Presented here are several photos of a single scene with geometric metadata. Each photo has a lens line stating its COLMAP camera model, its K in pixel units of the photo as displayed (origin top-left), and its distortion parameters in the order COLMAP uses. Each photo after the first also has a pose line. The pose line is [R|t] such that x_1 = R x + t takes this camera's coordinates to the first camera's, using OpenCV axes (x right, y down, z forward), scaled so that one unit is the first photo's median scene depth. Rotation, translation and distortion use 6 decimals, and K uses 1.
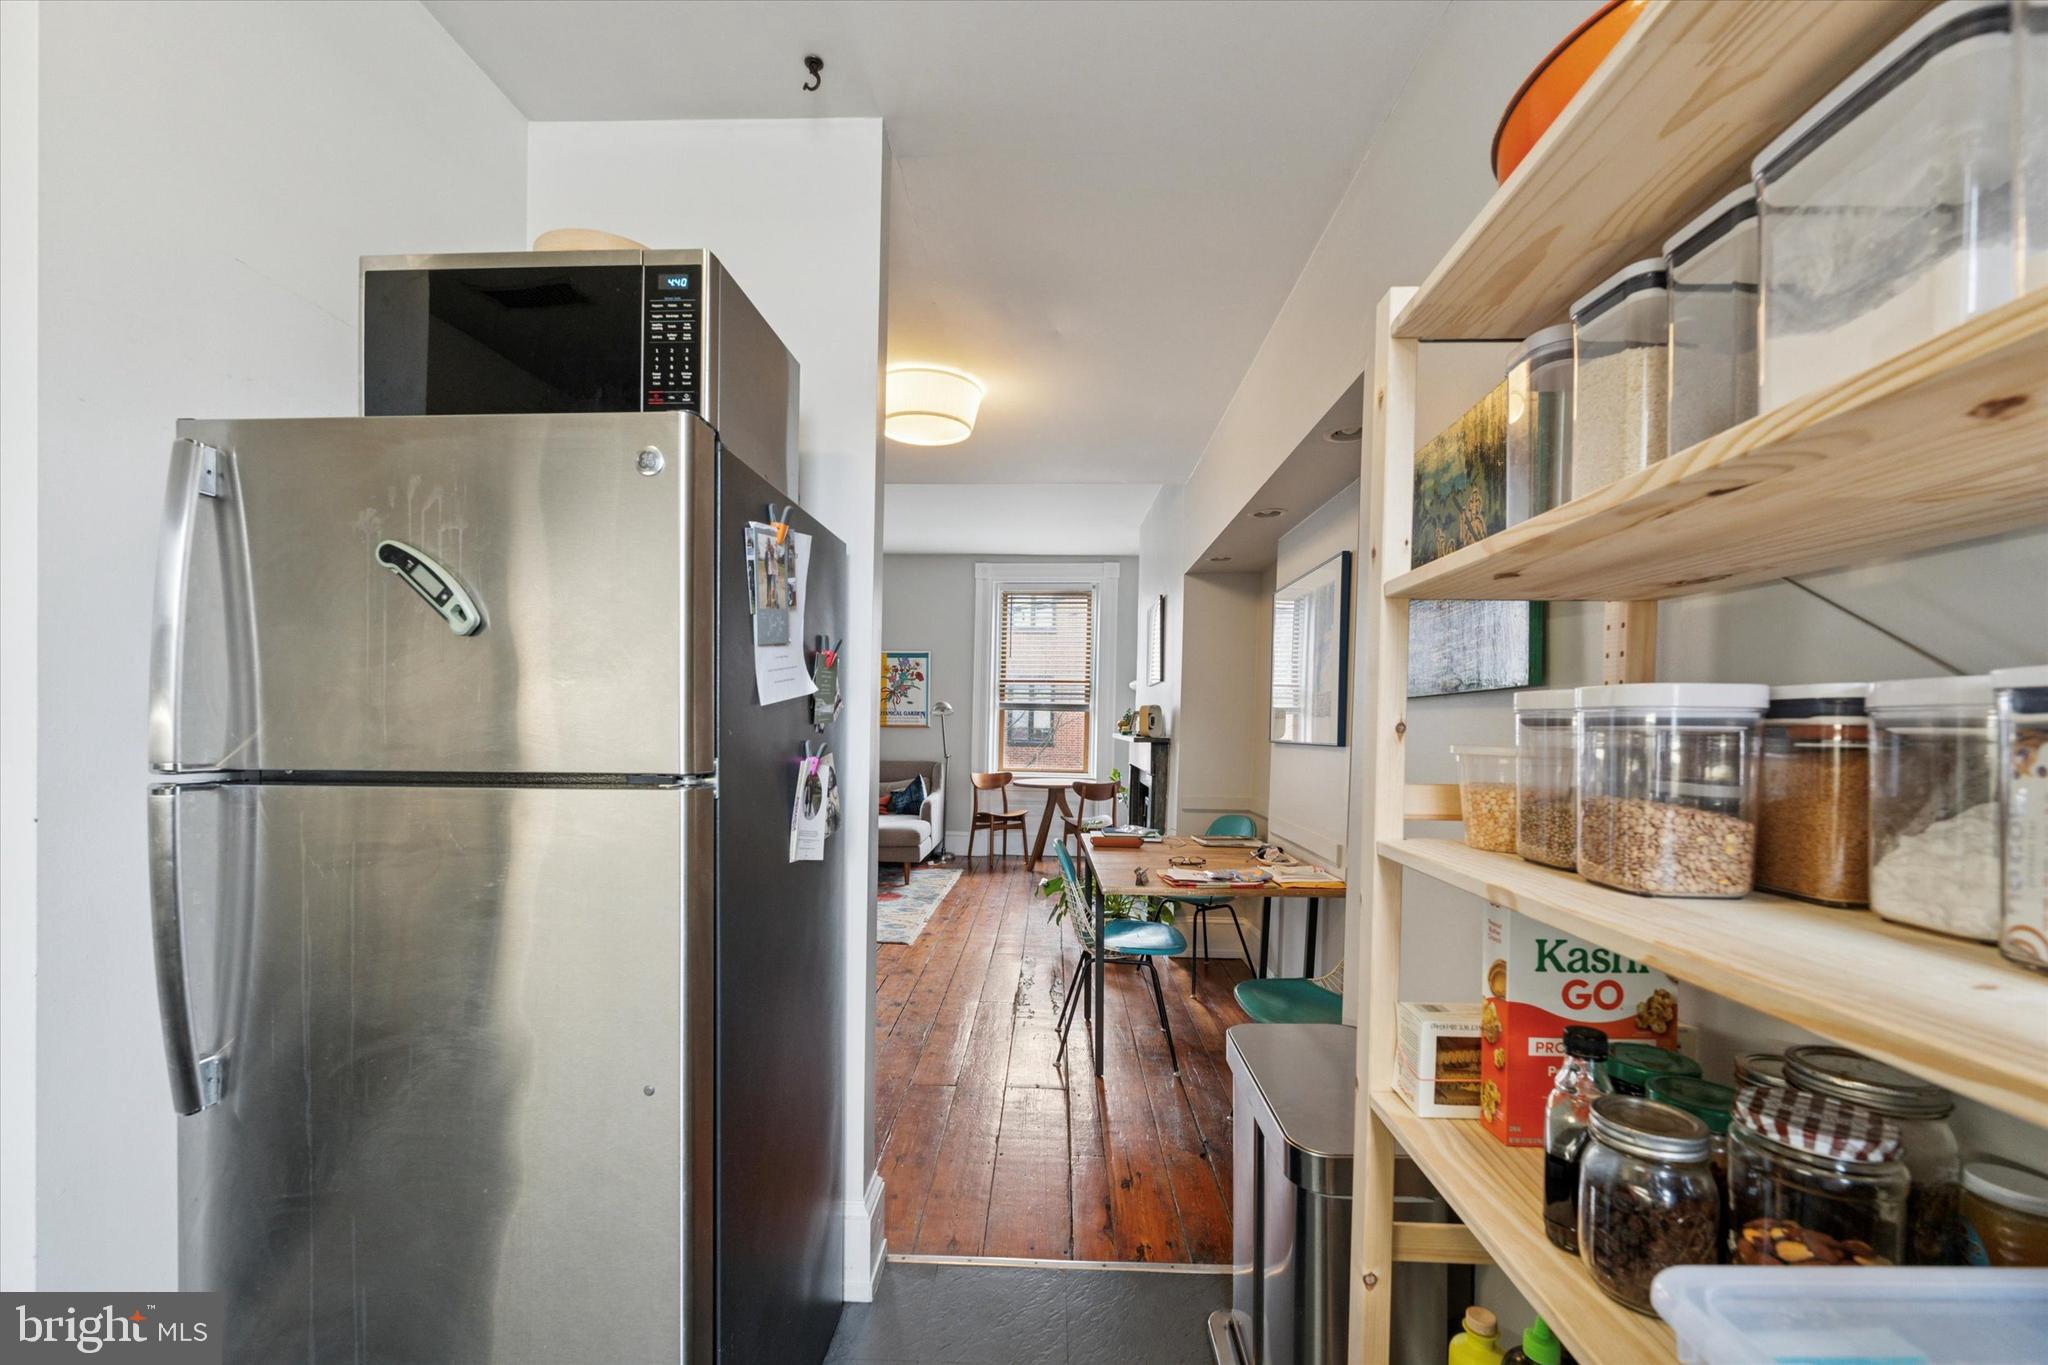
lens RADIAL K [[848.5, 0, 1023.5], [0, 848.5, 738.5], [0, 0, 1]] dist [-0.002092, -0.000425]
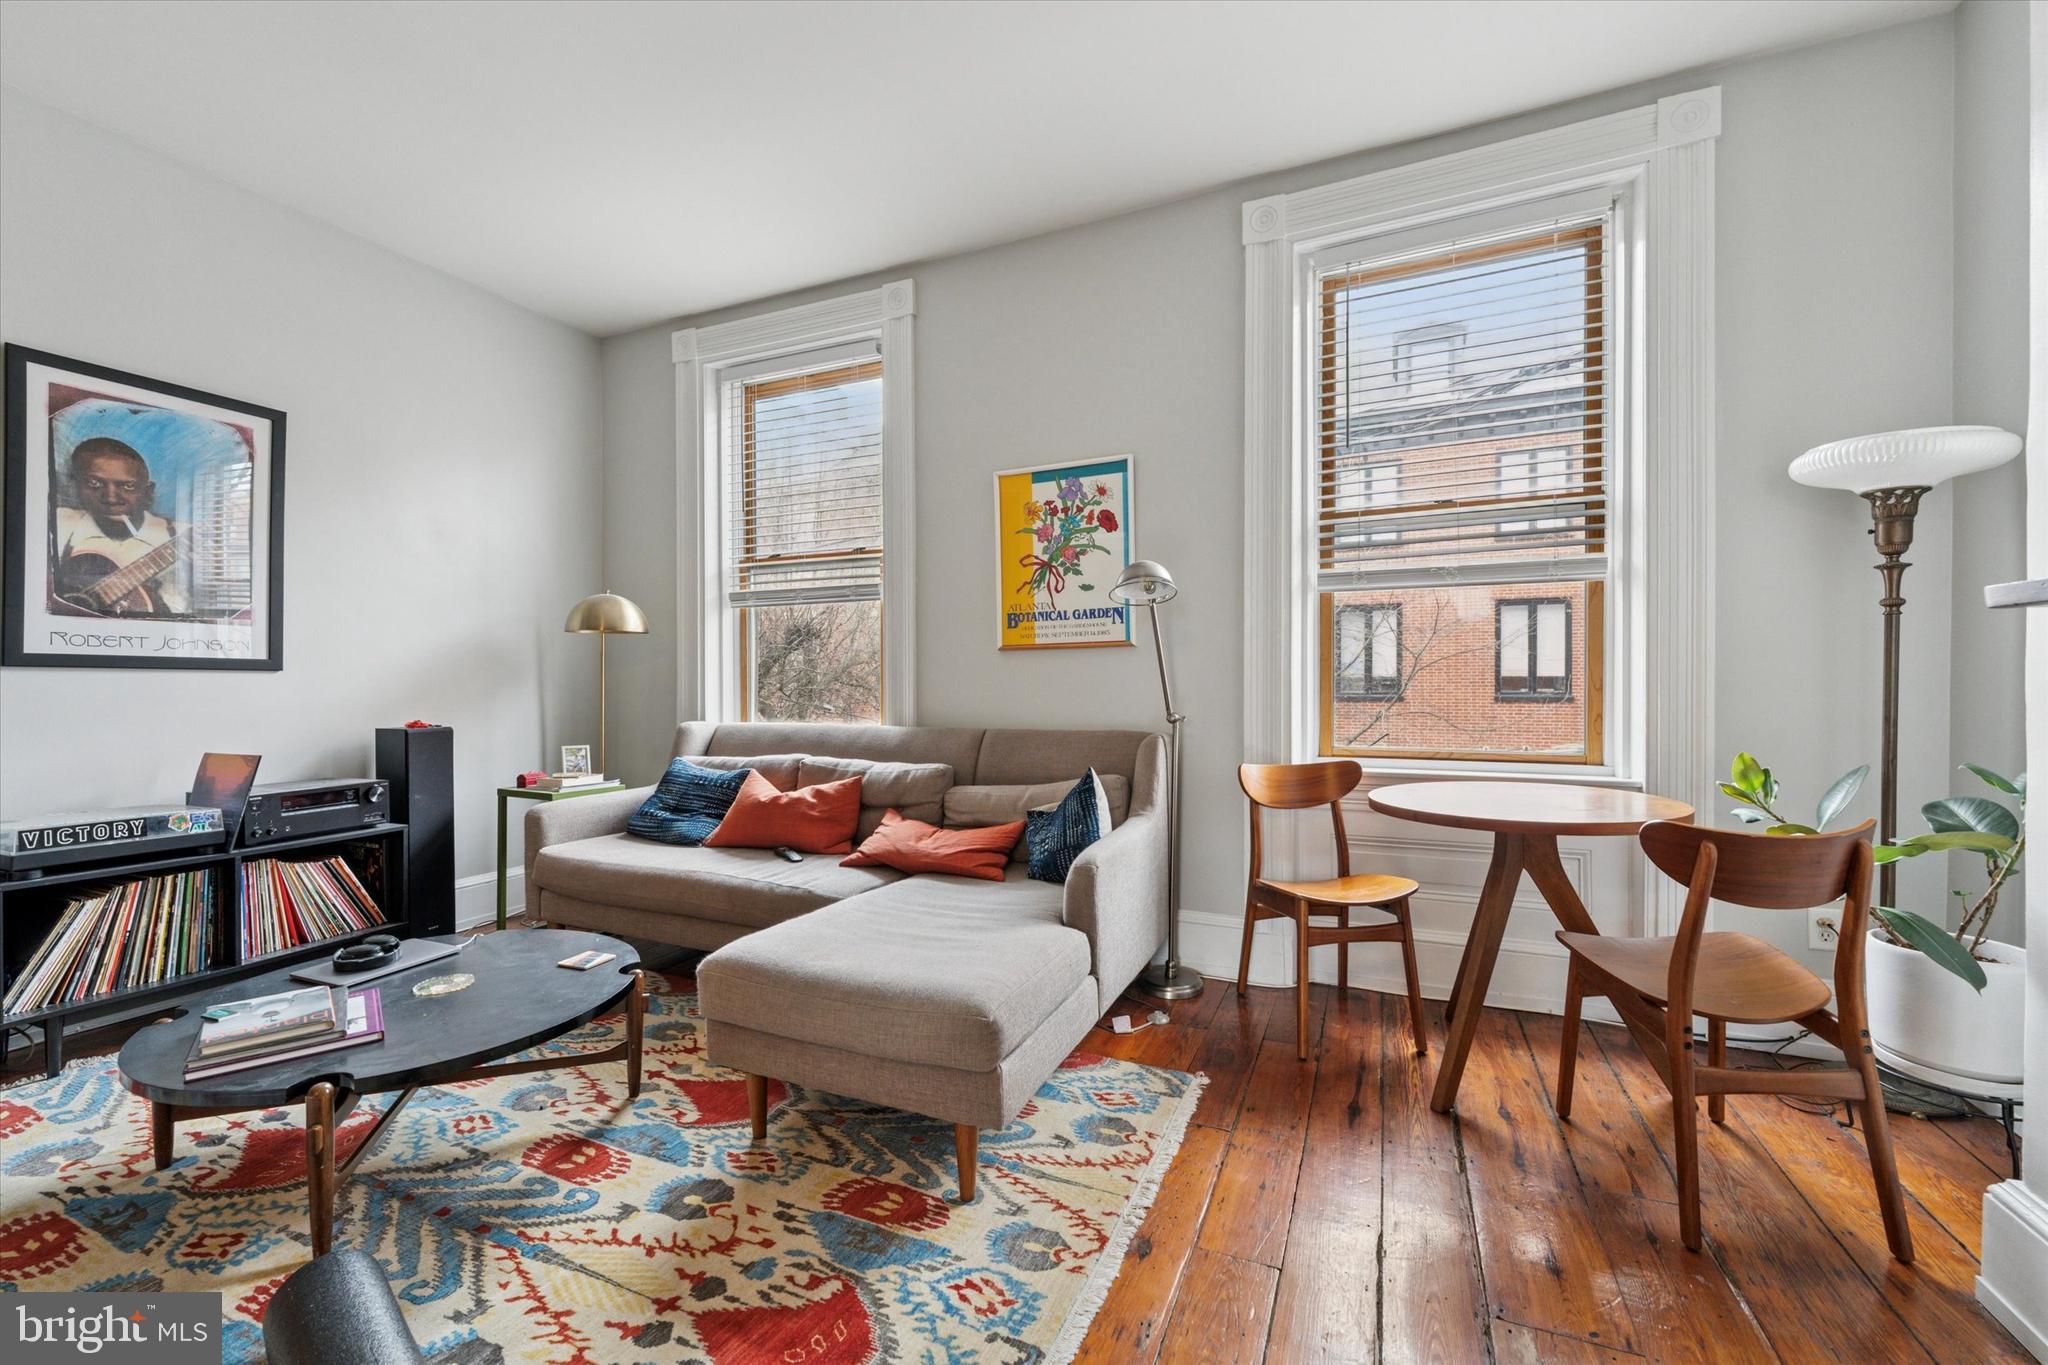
lens RADIAL K [[828.1, 0, 1023.1], [0, 828.1, 689.0], [0, 0, 1]] dist [-0.000791, -0.000278]
pose [[0.930459, -0.022579, -0.365701, -0.103596], [0.017284, 0.999693, -0.017746, 0.079026], [0.365989, 0.010191, 0.930563, 3.683826]]
